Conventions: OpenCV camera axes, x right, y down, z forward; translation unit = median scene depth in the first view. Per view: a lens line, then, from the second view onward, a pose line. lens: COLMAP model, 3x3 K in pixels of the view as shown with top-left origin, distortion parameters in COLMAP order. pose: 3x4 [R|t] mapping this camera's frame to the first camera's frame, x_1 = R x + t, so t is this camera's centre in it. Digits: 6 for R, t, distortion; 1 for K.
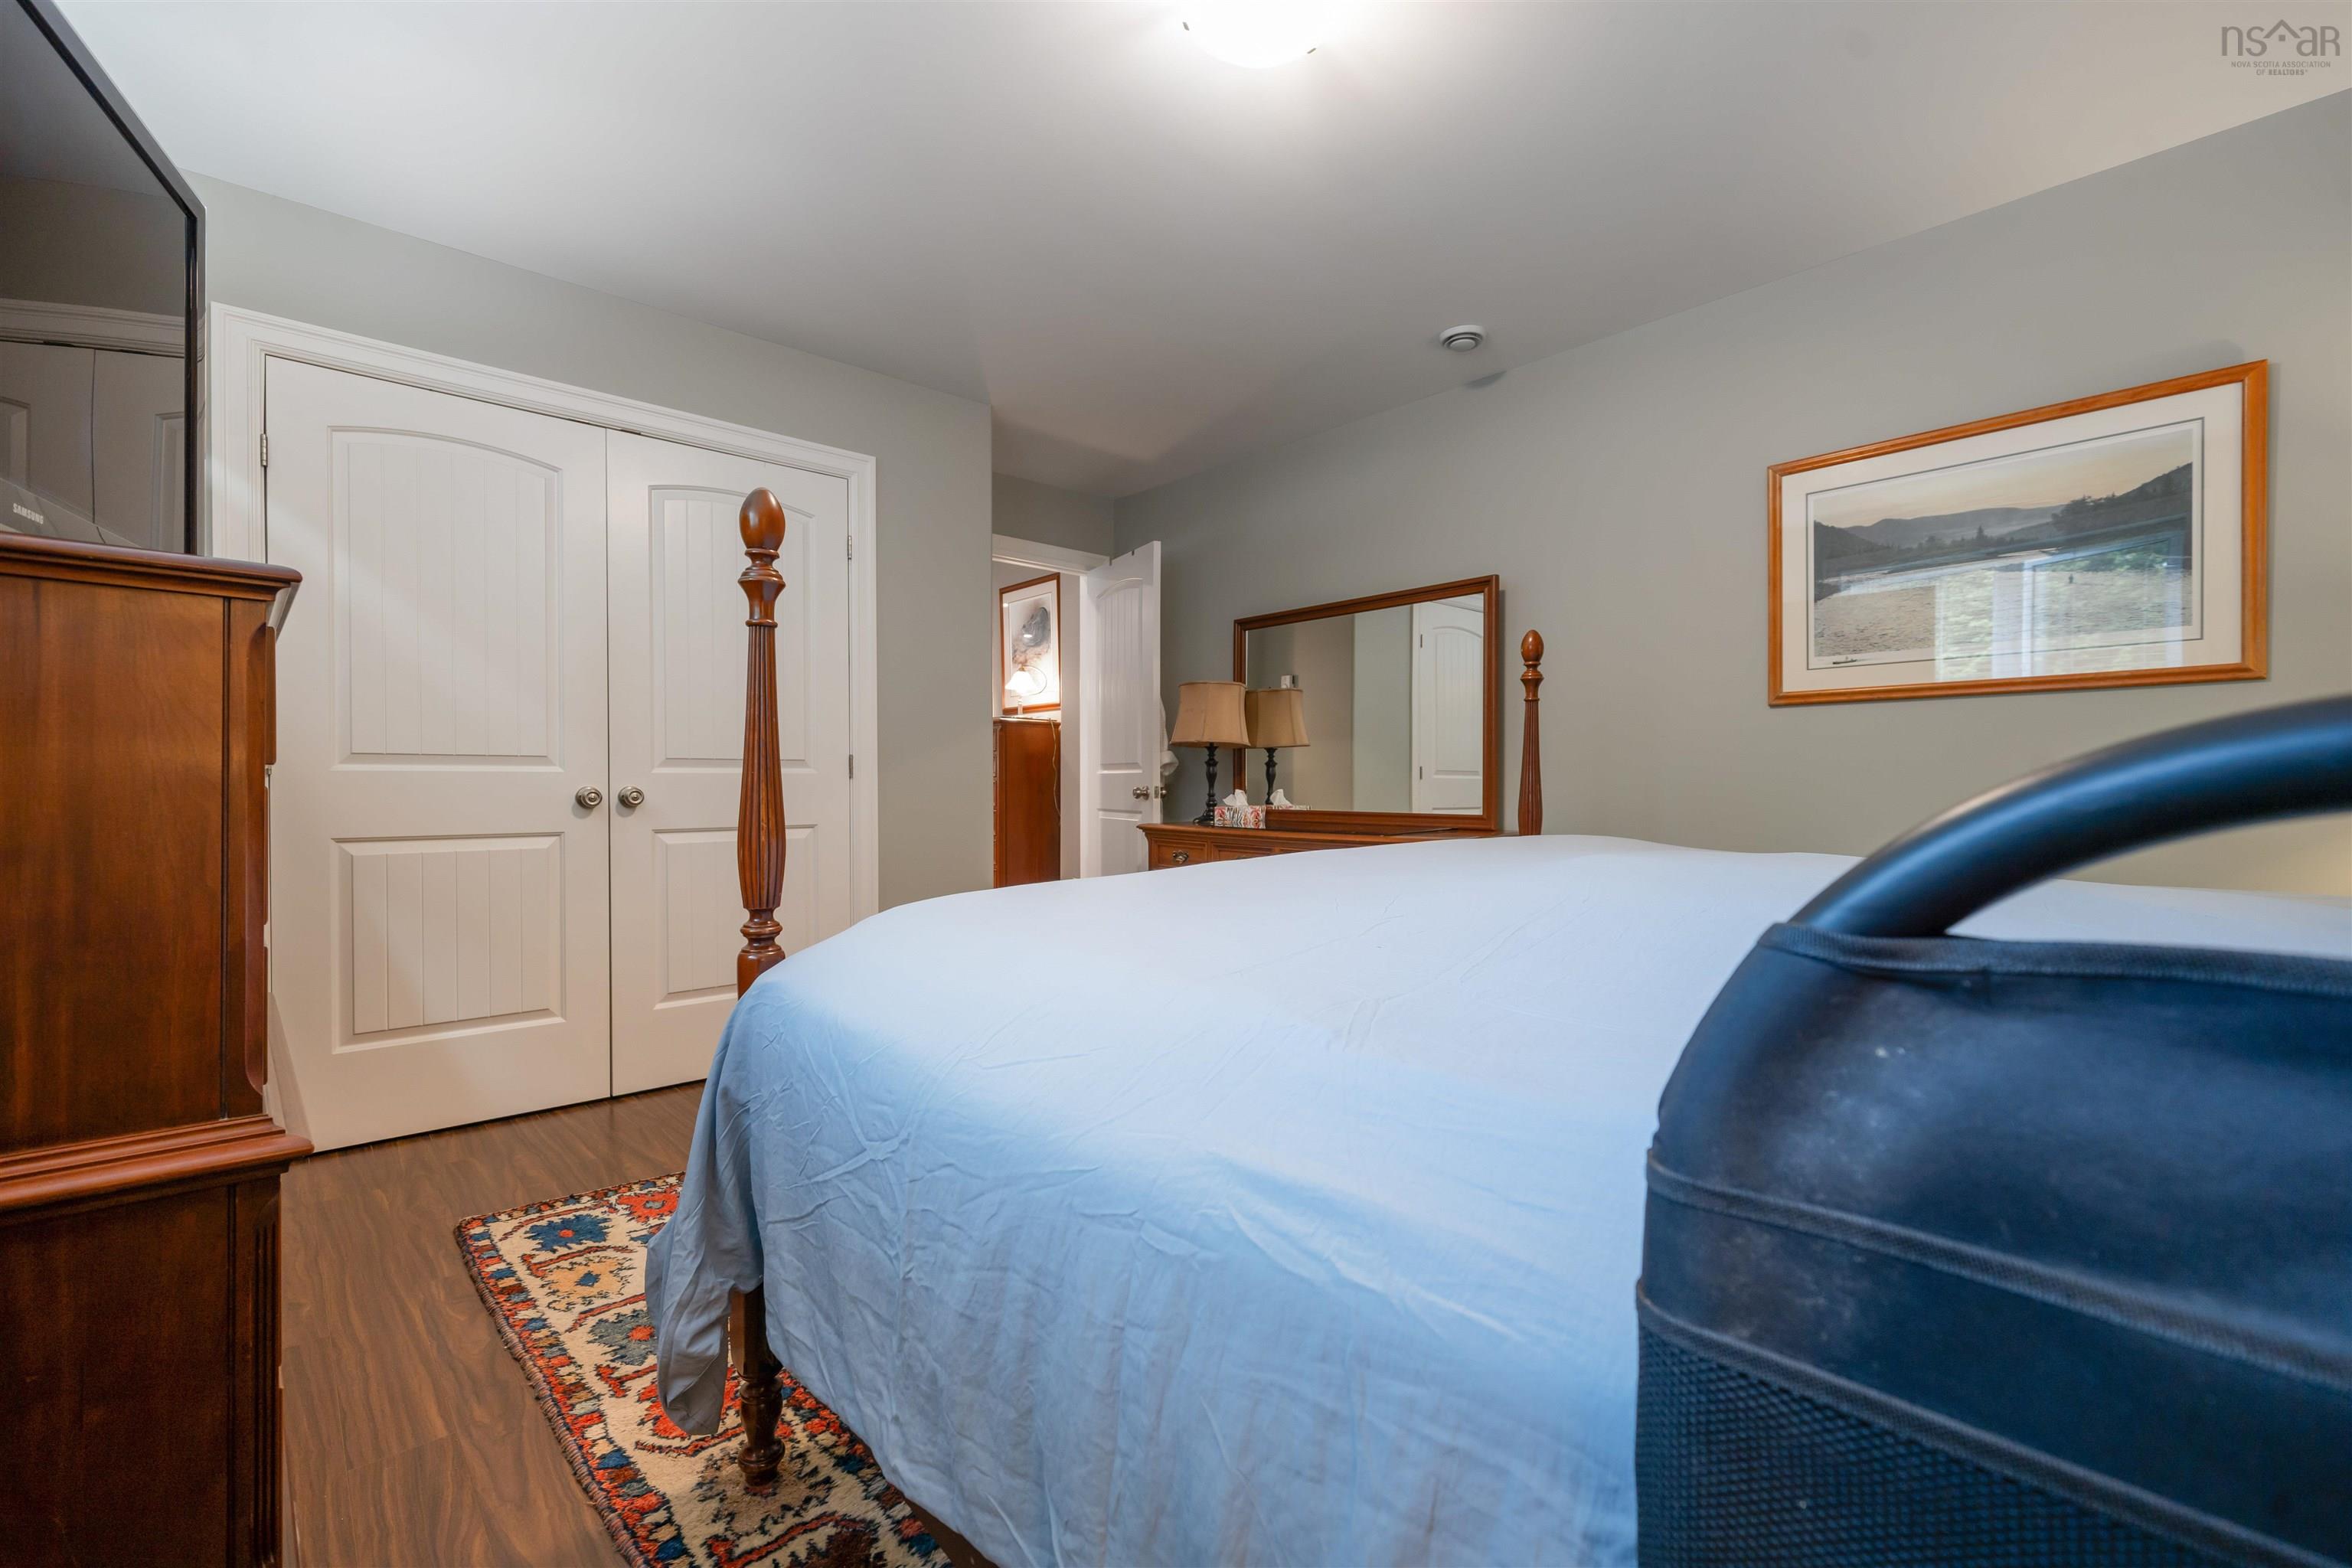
lens RADIAL K [[997.6, 0, 1168.2], [0, 997.6, 785.6], [0, 0, 1]] dist [0.001959, 0.000546]
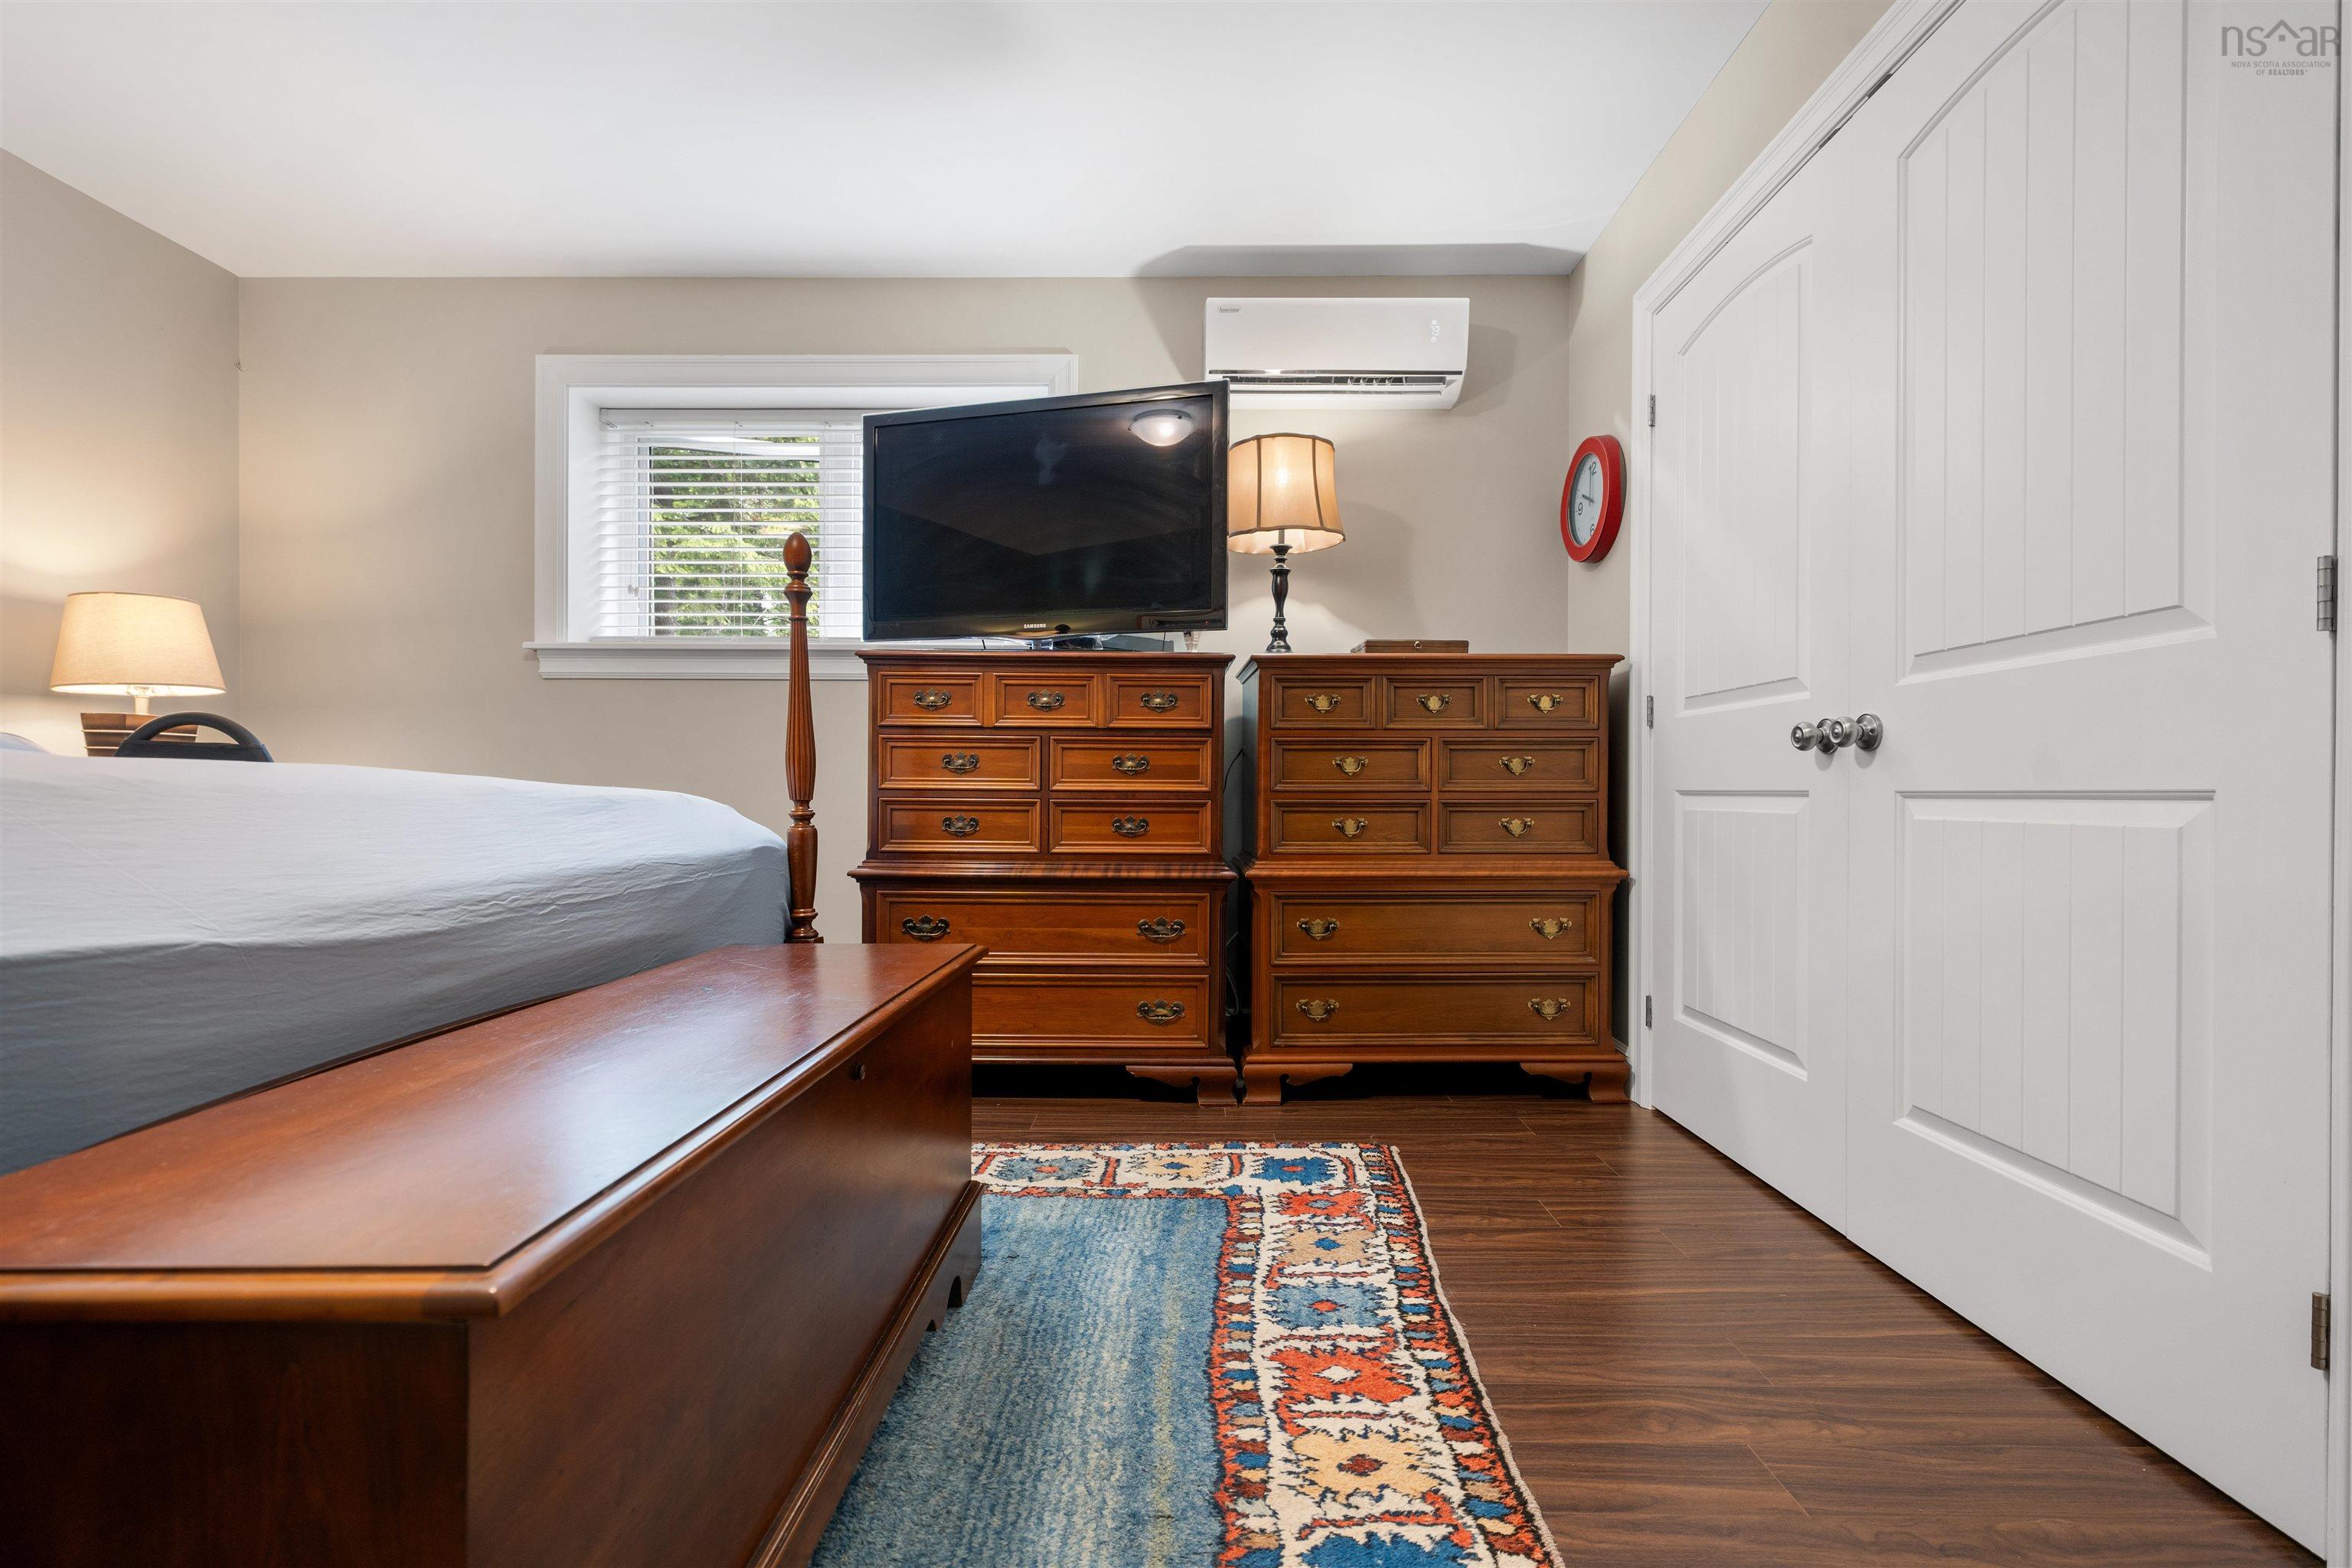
lens RADIAL K [[1007.2, 0, 1187.1], [0, 1007.2, 799.8], [0, 0, 1]] dist [-0.000033, 0.000050]
pose [[-0.680839, 0.005200, -0.732415, 0.216135], [-0.004003, 0.999933, 0.010821, 0.066785], [0.732422, 0.010299, -0.680773, 1.633946]]
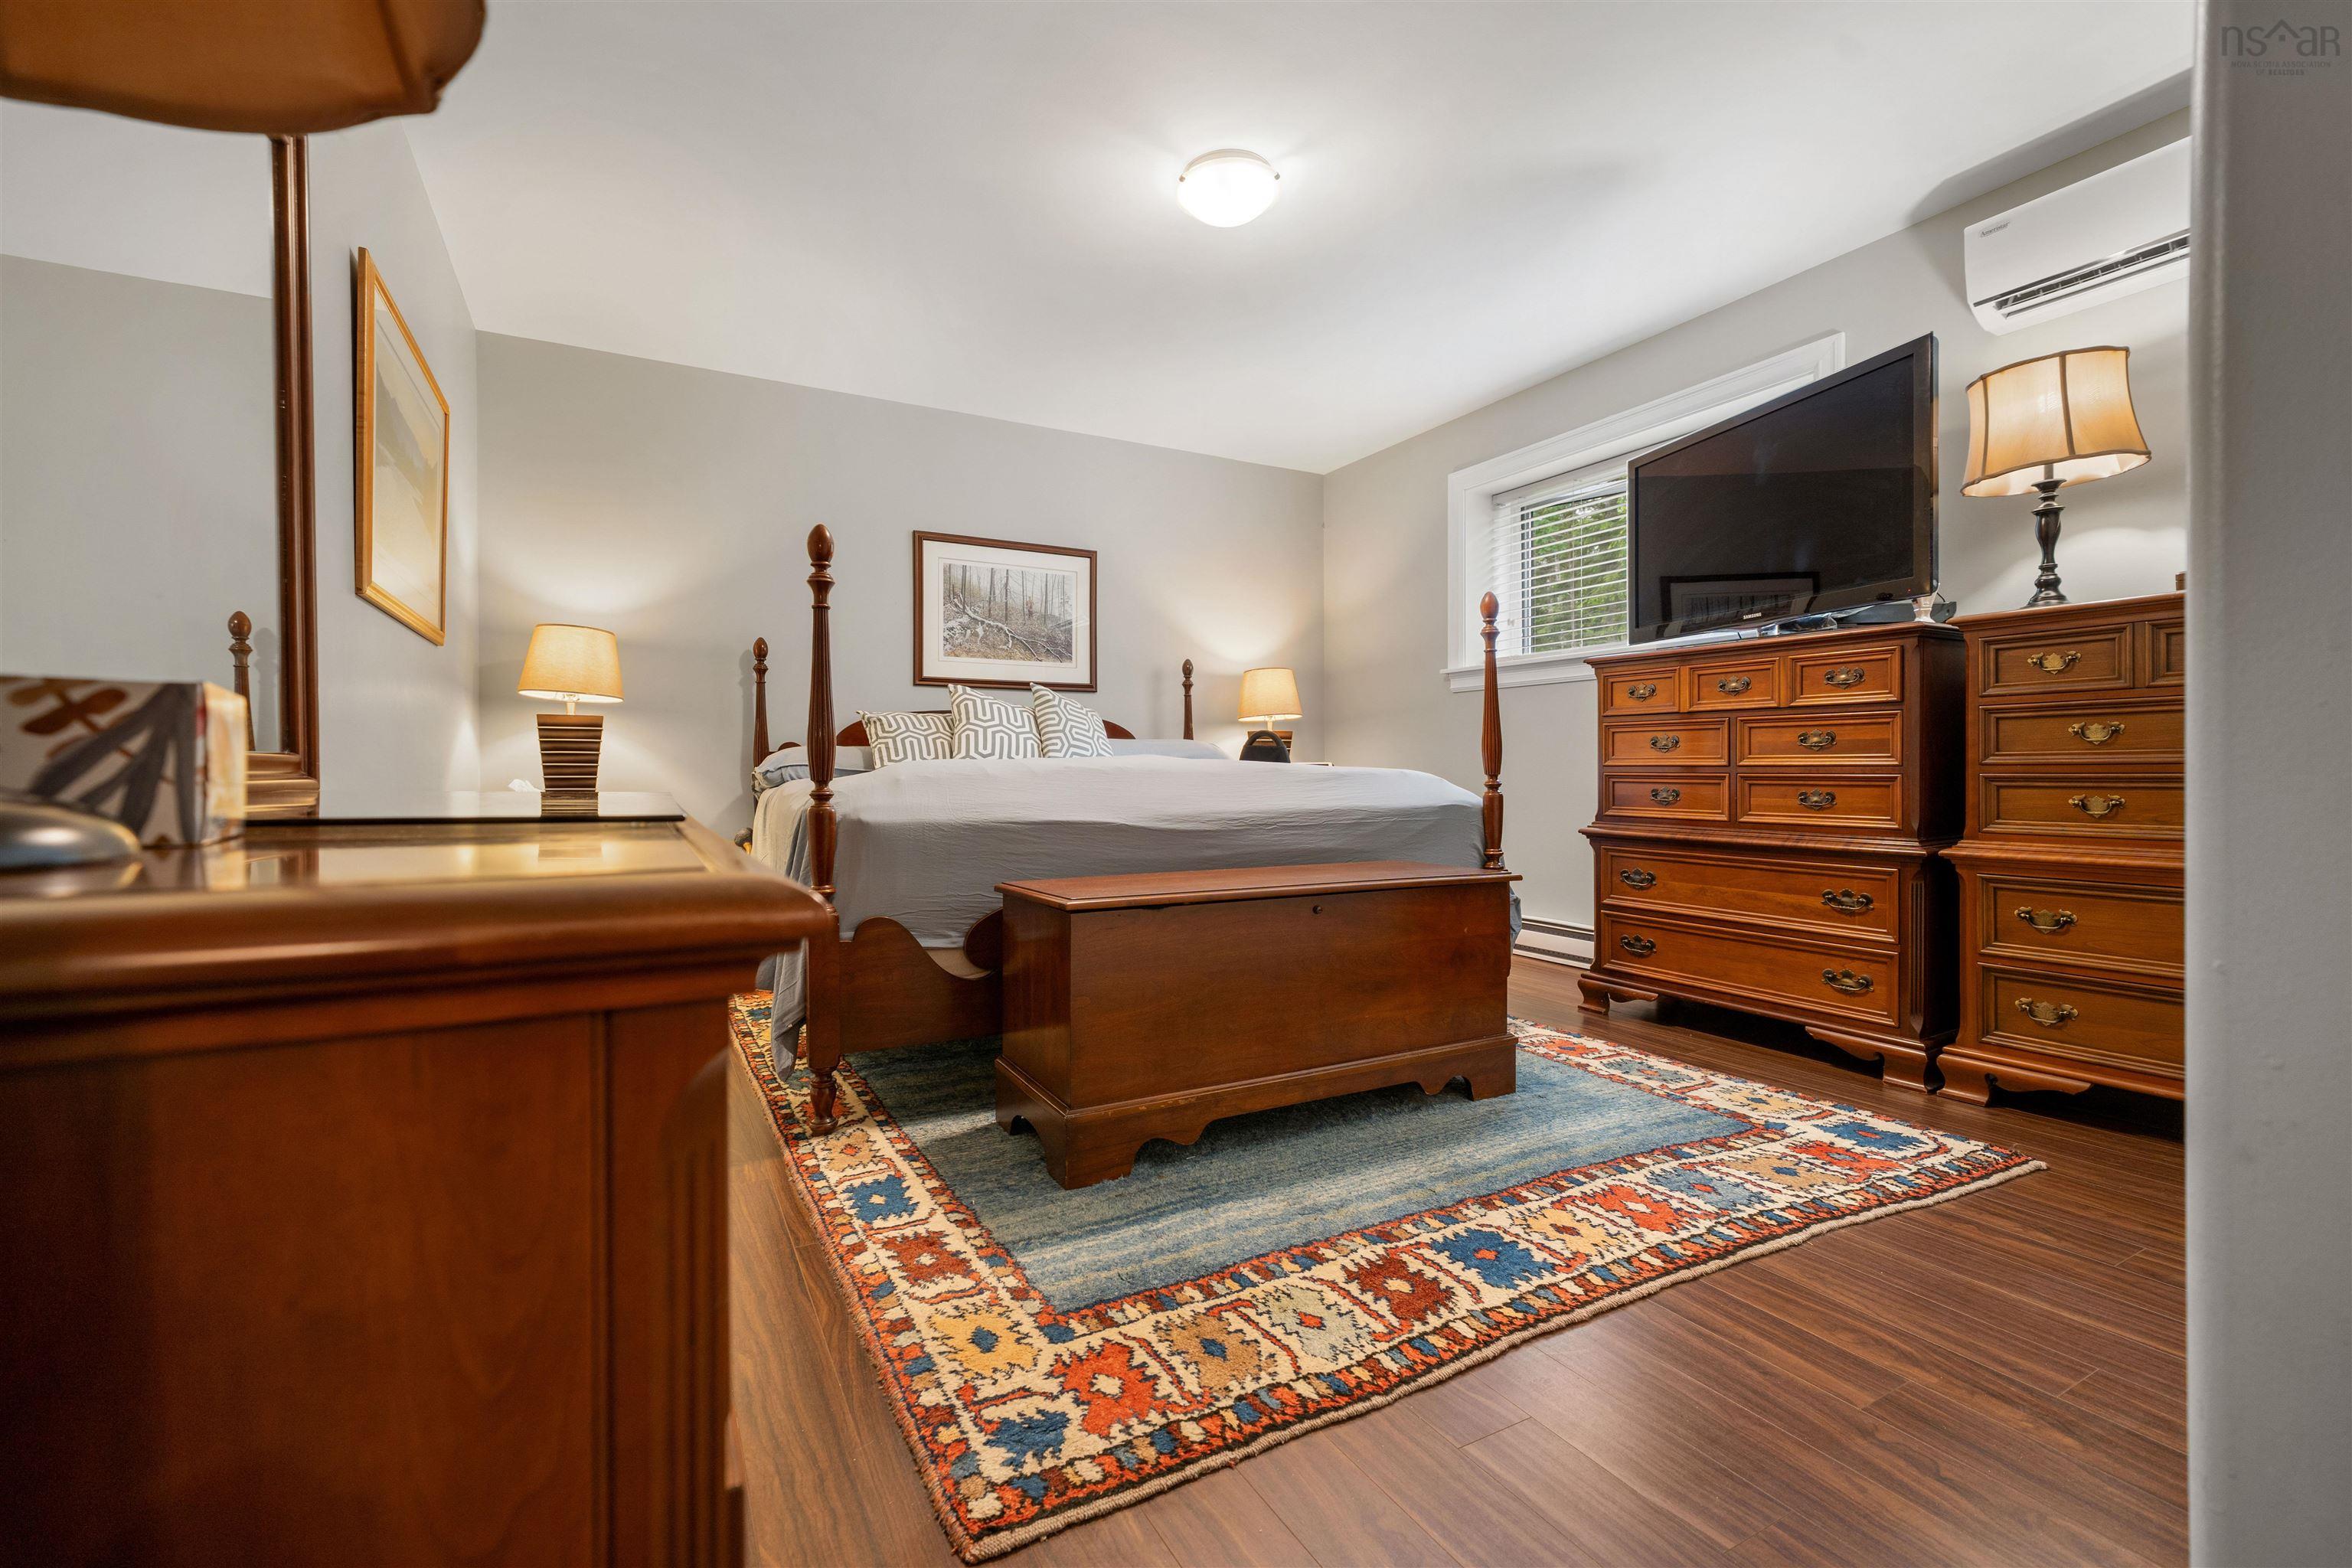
lens RADIAL K [[997.6, 0, 1168.2], [0, 997.6, 785.6], [0, 0, 1]] dist [0.001959, 0.000546]
pose [[-0.971452, 0.002755, 0.237221, -0.147572], [0.007326, 0.999804, 0.018388, 0.065475], [-0.237124, 0.019601, -0.971282, 2.196853]]
